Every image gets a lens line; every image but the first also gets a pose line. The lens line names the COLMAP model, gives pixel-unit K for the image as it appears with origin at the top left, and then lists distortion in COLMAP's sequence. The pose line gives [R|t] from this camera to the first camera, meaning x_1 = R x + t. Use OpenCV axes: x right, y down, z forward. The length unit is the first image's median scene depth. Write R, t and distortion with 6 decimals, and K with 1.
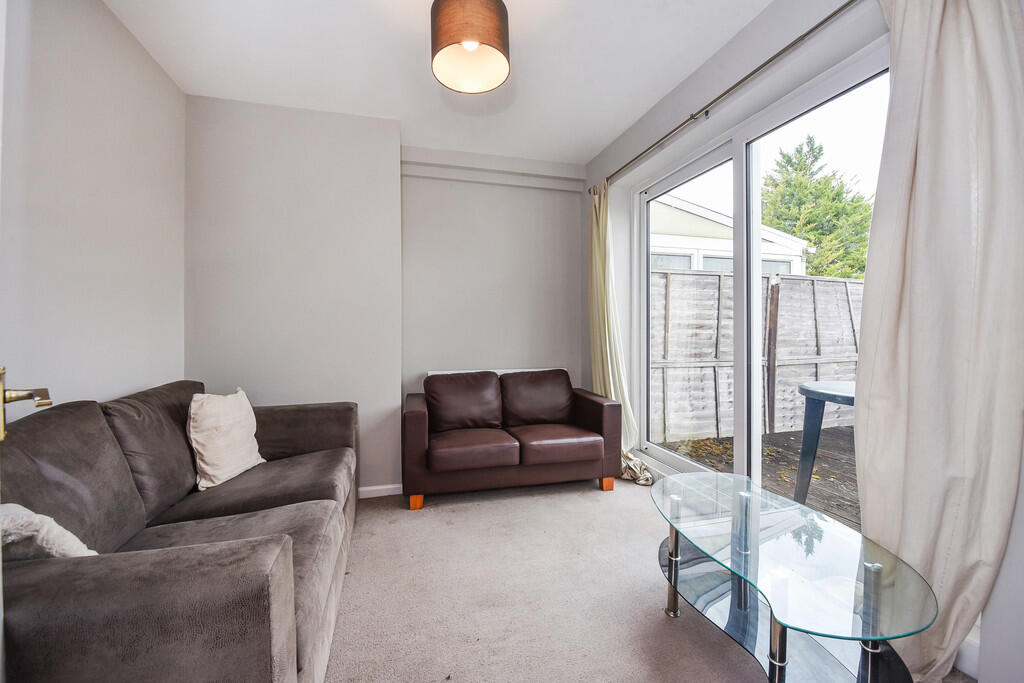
lens RADIAL K [[420.5, 0, 505.3], [0, 420.5, 339.8], [0, 0, 1]] dist [0.002283, 0.000041]
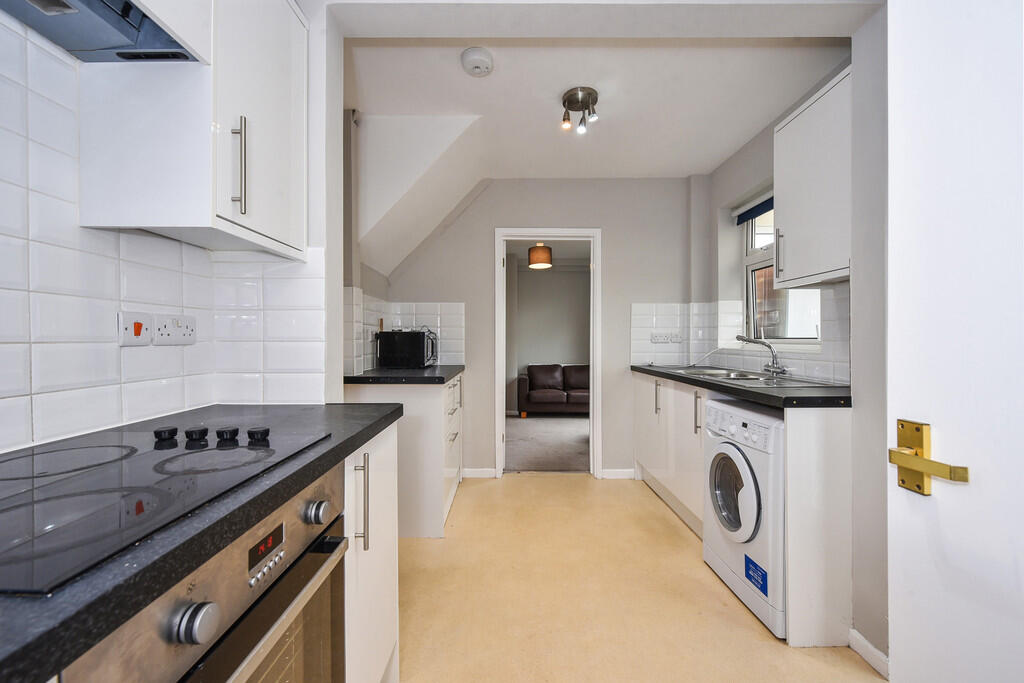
lens RADIAL K [[420.5, 0, 511.2], [0, 420.5, 344.7], [0, 0, 1]] dist [0.002283, 0.000041]
pose [[0.965812, 0.001384, -0.259240, 0.317582], [-0.008812, 0.999583, -0.027495, 0.037954], [0.259094, 0.028840, 0.965422, -1.257577]]
